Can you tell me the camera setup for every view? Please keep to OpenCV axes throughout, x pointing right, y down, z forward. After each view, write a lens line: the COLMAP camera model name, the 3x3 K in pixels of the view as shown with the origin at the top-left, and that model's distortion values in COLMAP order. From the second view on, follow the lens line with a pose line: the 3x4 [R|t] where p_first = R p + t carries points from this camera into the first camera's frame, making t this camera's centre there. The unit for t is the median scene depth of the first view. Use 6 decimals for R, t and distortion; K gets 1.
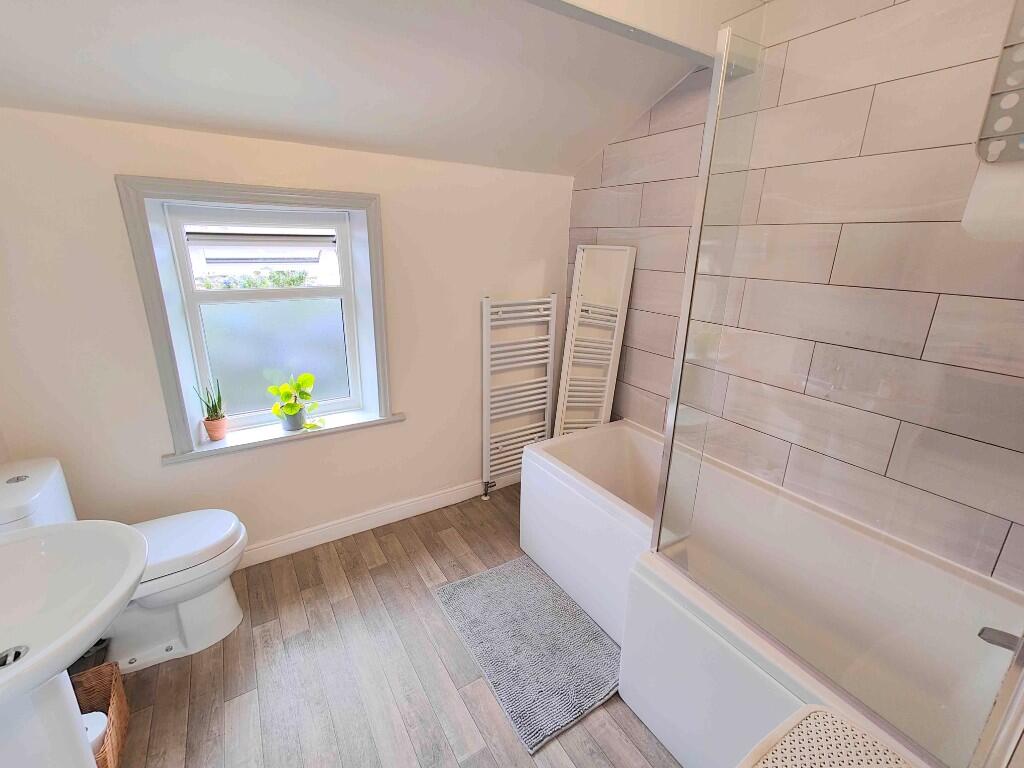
lens RADIAL K [[454.4, 0, 511.6], [0, 454.4, 379.9], [0, 0, 1]] dist [0.012107, 0.000003]
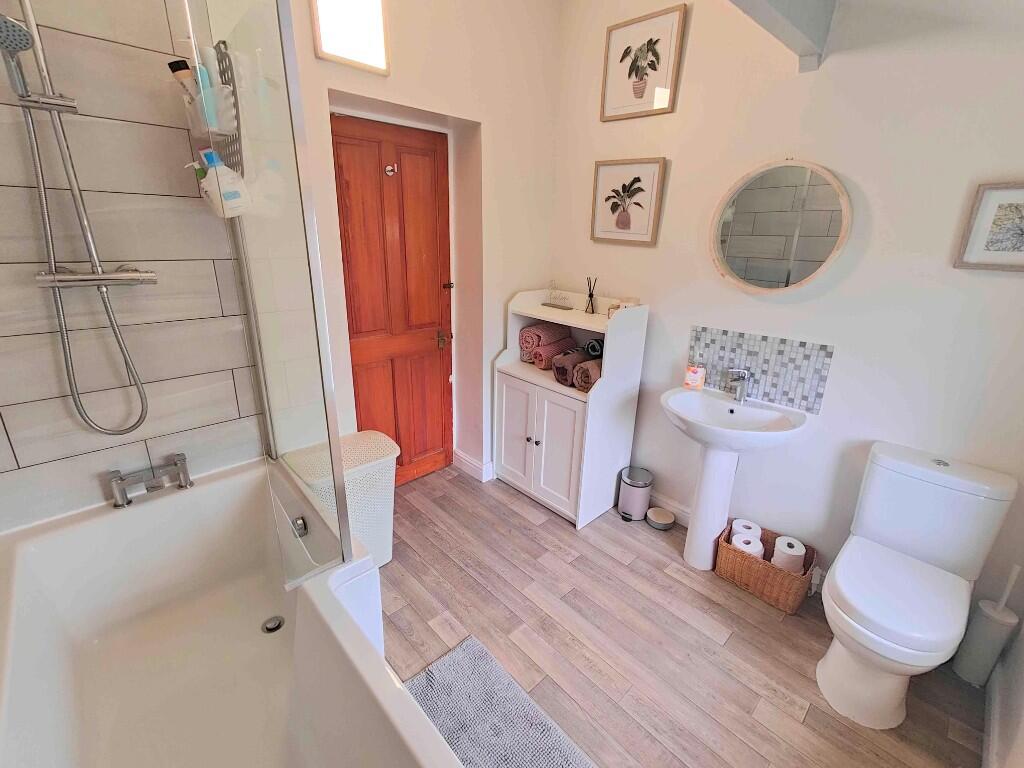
lens RADIAL K [[454.4, 0, 511.6], [0, 454.4, 379.9], [0, 0, 1]] dist [0.012107, 0.000003]
pose [[-0.980292, 0.020597, -0.196476, 0.155028], [-0.097555, 0.814356, 0.572108, -0.456395], [0.171785, 0.580001, -0.796297, 1.500655]]
